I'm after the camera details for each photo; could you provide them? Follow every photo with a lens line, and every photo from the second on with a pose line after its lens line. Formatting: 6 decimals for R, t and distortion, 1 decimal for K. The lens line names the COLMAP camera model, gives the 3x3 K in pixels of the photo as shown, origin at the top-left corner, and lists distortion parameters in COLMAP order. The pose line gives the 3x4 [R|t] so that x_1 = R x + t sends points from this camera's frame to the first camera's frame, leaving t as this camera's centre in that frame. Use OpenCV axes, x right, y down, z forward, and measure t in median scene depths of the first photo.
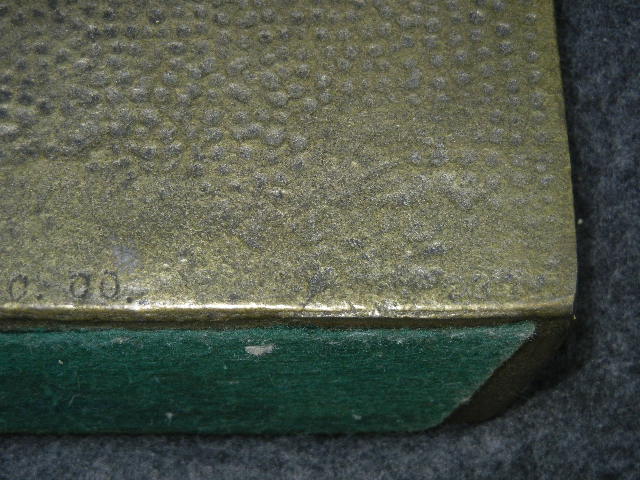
lens RADIAL K [[1308.6, 0, 320.2], [0, 1308.6, 238.6], [0, 0, 1]] dist [0.006033, 0.000000]
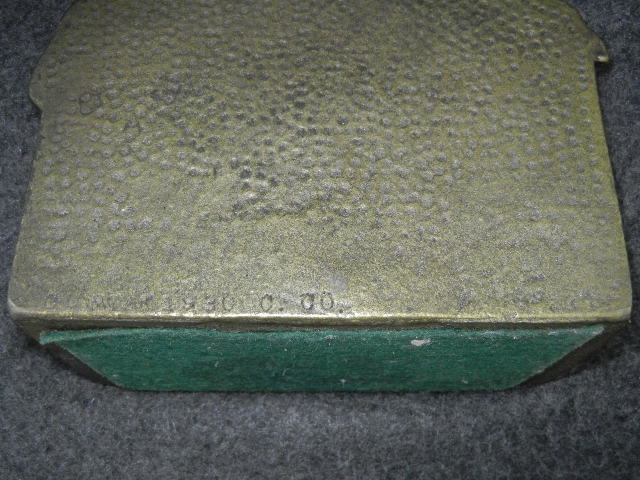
lens RADIAL K [[825.0, 0, 319.7], [0, 825.0, 242.1], [0, 0, 1]] dist [-0.007994, 0.000000]
pose [[0.999912, 0.000865, 0.013218, -0.170063], [-0.000962, 0.999973, 0.007332, -0.037000], [-0.013212, -0.007344, 0.999886, 0.045087]]
